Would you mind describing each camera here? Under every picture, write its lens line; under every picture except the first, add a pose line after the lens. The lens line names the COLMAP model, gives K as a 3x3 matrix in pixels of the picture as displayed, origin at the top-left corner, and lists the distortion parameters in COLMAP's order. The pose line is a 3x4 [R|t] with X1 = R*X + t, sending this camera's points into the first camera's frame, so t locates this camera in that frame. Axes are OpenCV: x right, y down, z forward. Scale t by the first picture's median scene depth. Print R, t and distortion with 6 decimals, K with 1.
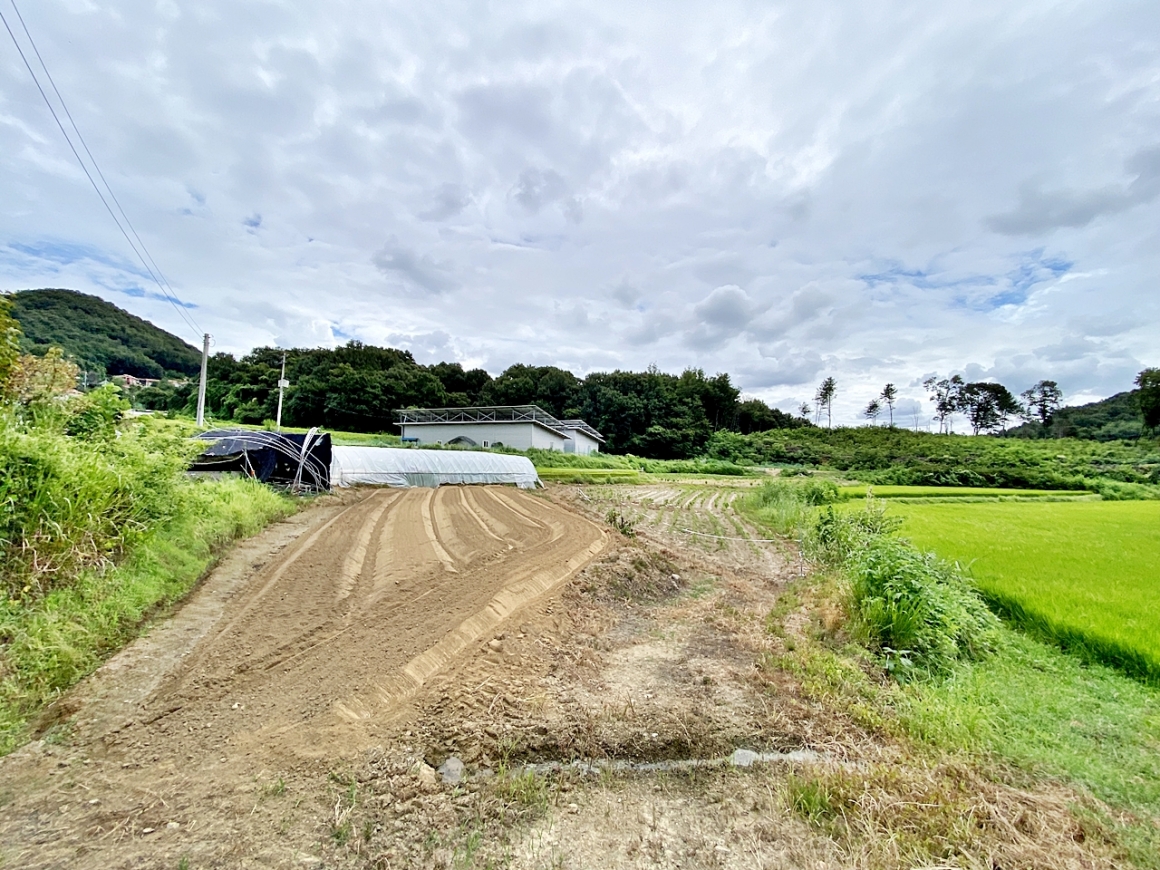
lens RADIAL K [[464.6, 0, 580.0], [0, 464.6, 435.0], [0, 0, 1]] dist [0.023907, -0.022199]
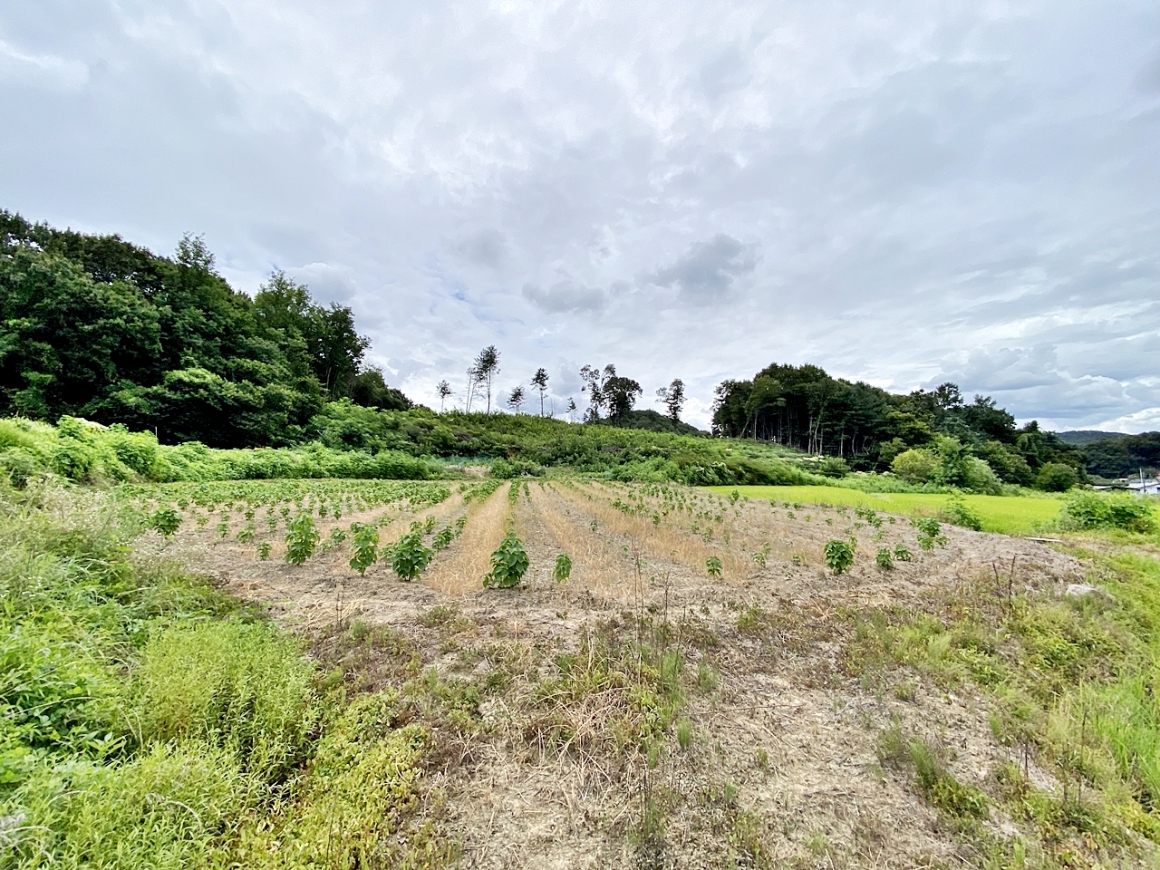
lens RADIAL K [[464.6, 0, 580.0], [0, 464.6, 435.0], [0, 0, 1]] dist [0.023907, -0.022199]
pose [[0.650648, 0.041474, 0.758246, 0.072883], [-0.039124, 0.999012, -0.021071, 0.037260], [-0.758371, -0.015956, 0.651628, 0.466825]]
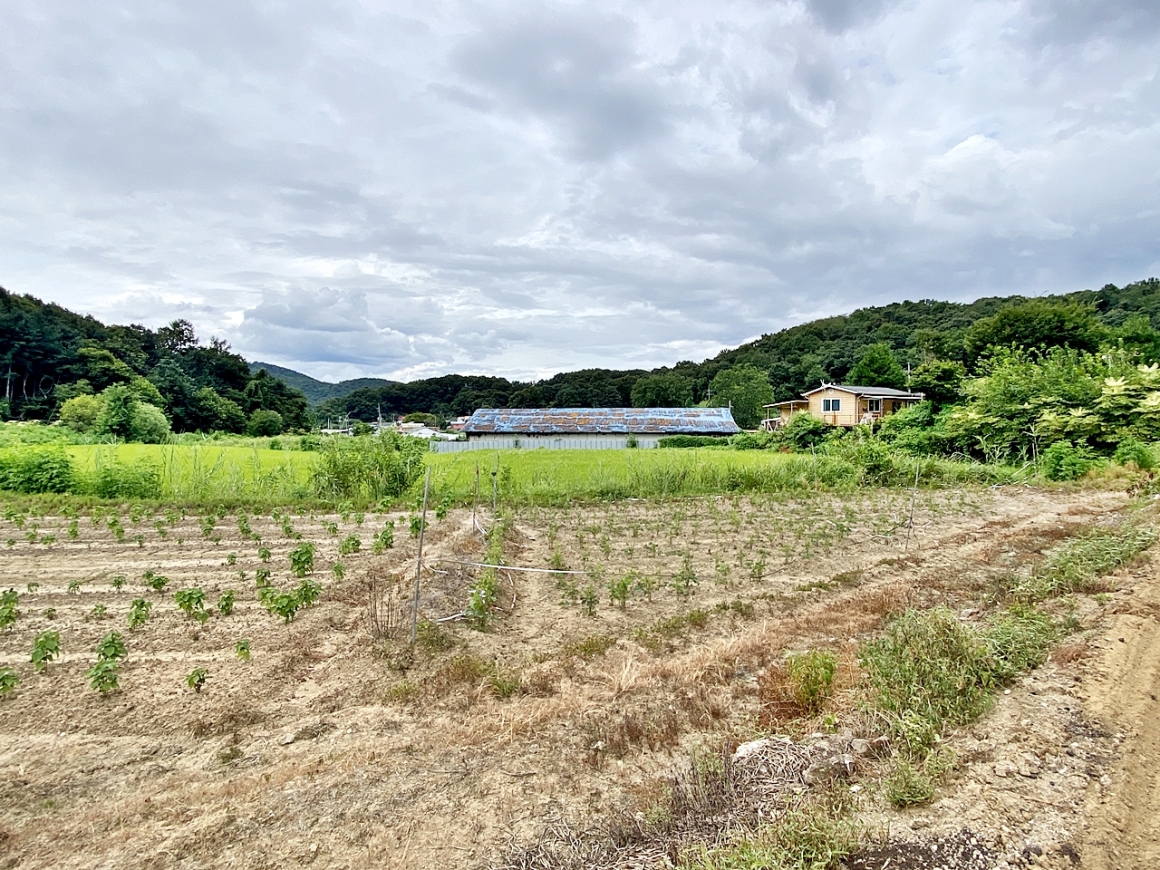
lens RADIAL K [[590.9, 0, 580.0], [0, 590.9, 435.0], [0, 0, 1]] dist [0.013645, -0.022083]
pose [[-0.436149, -0.047870, 0.898600, -0.052858], [-0.063991, 0.997706, 0.022090, 0.018827], [-0.897596, -0.047868, -0.438212, 0.297984]]
